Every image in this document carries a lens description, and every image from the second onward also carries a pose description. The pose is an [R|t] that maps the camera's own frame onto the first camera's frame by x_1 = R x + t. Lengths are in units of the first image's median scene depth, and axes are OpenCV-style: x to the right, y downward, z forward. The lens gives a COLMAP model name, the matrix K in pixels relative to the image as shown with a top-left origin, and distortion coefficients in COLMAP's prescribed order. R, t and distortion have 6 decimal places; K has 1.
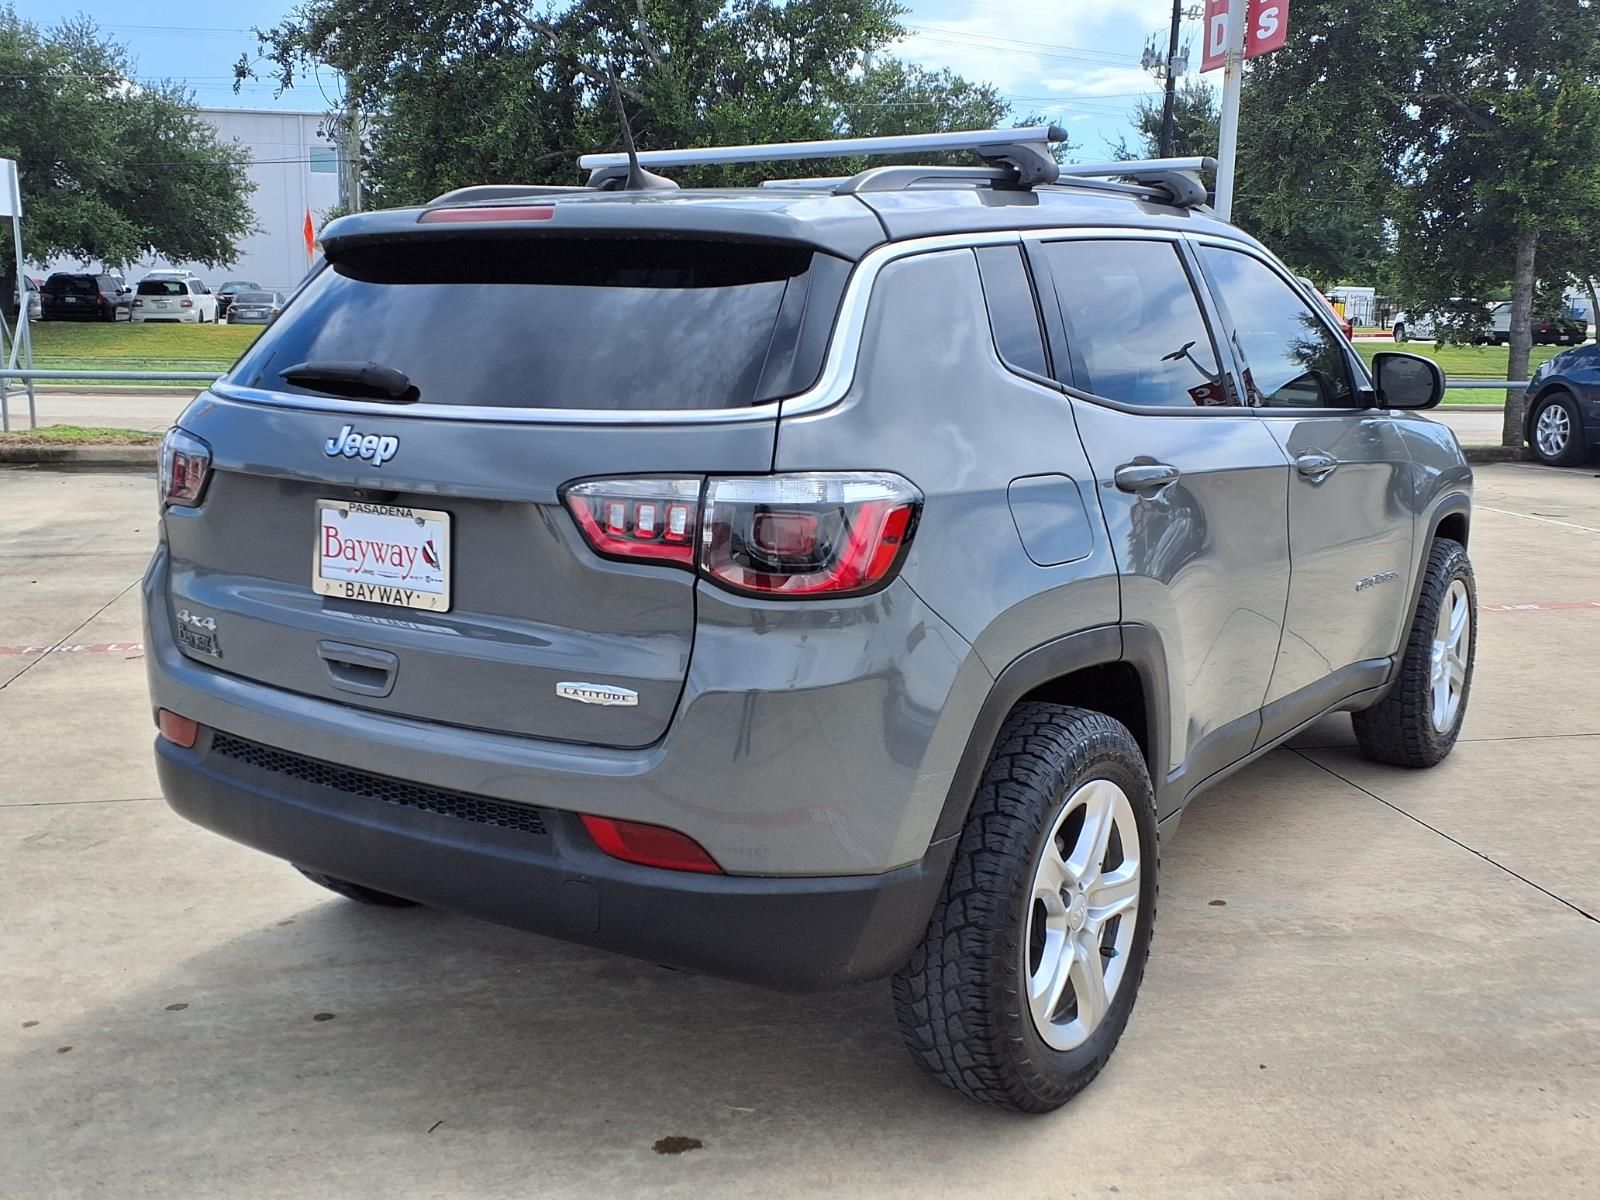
lens RADIAL K [[1709.7, 0, 800.0], [0, 1709.7, 600.0], [0, 0, 1]] dist [0.166969, -0.314599]
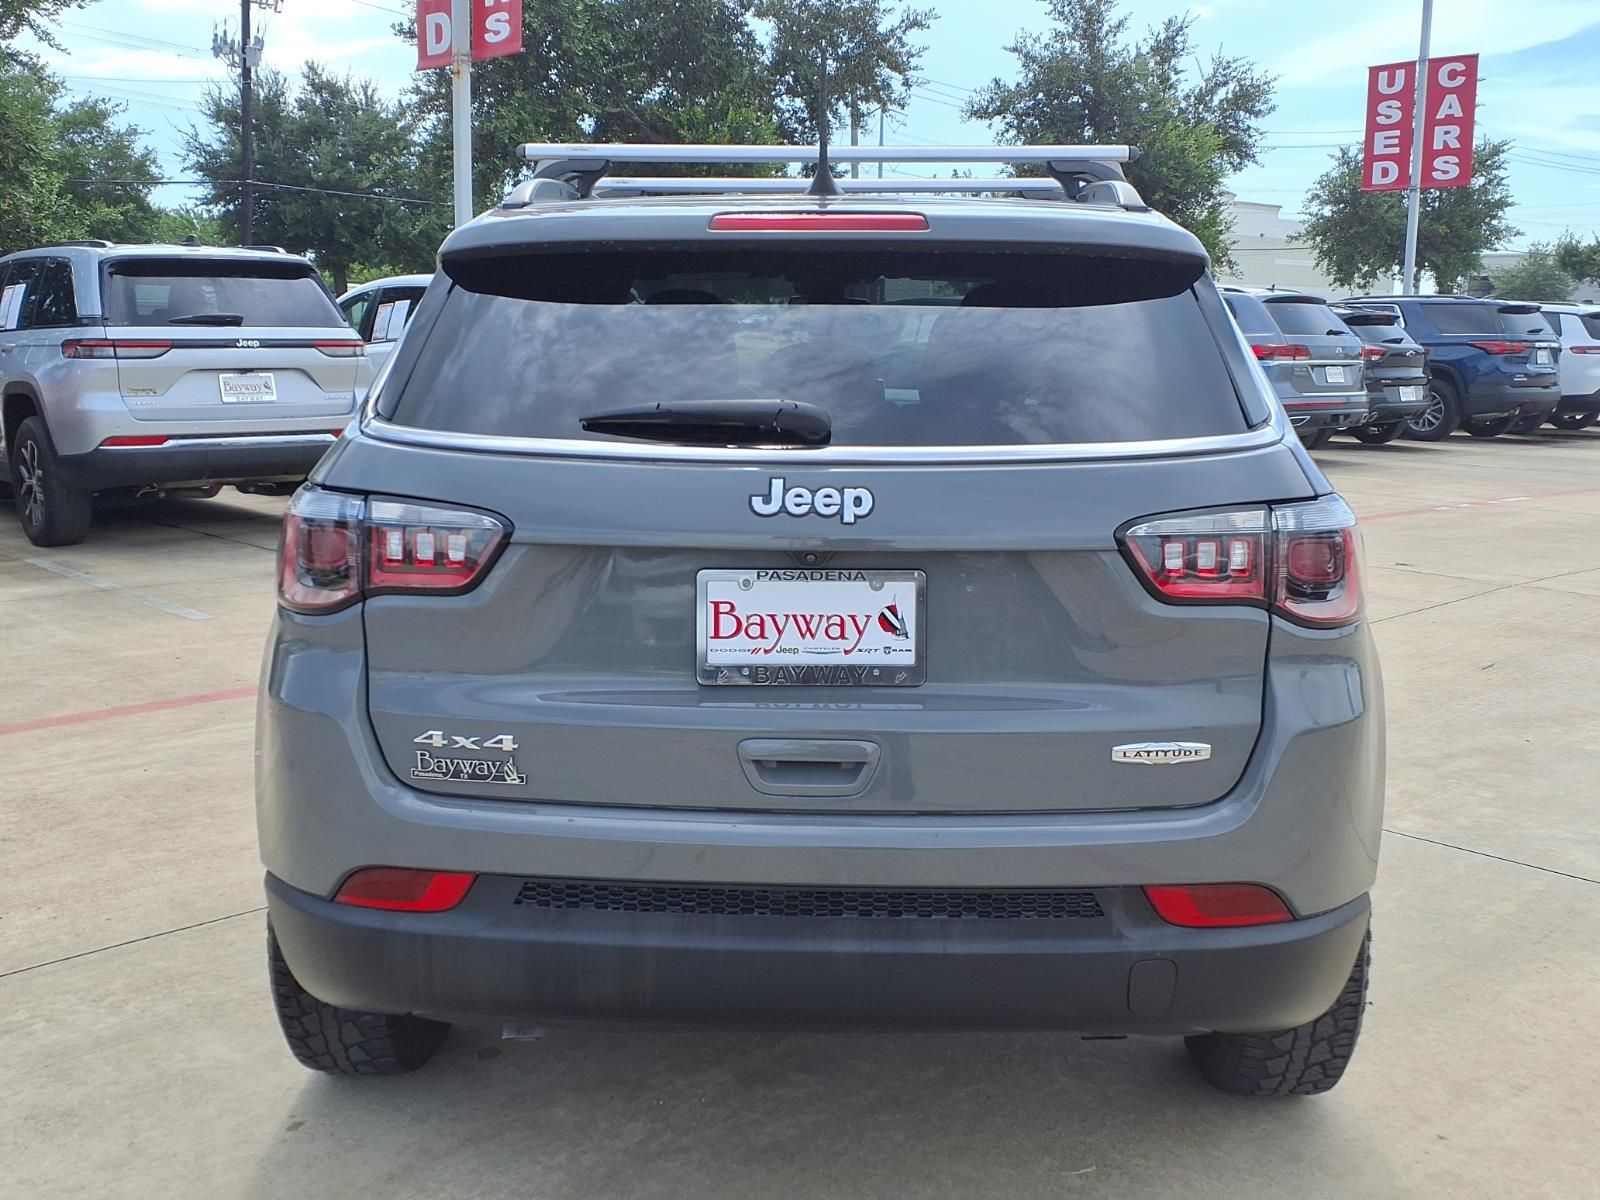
lens RADIAL K [[1709.7, 0, 800.0], [0, 1709.7, 600.0], [0, 0, 1]] dist [0.166969, -0.314599]
pose [[0.844636, -0.098479, 0.526206, -0.695587], [0.097574, 0.994789, 0.029555, -0.066152], [-0.526374, 0.026381, 0.849844, 0.294540]]
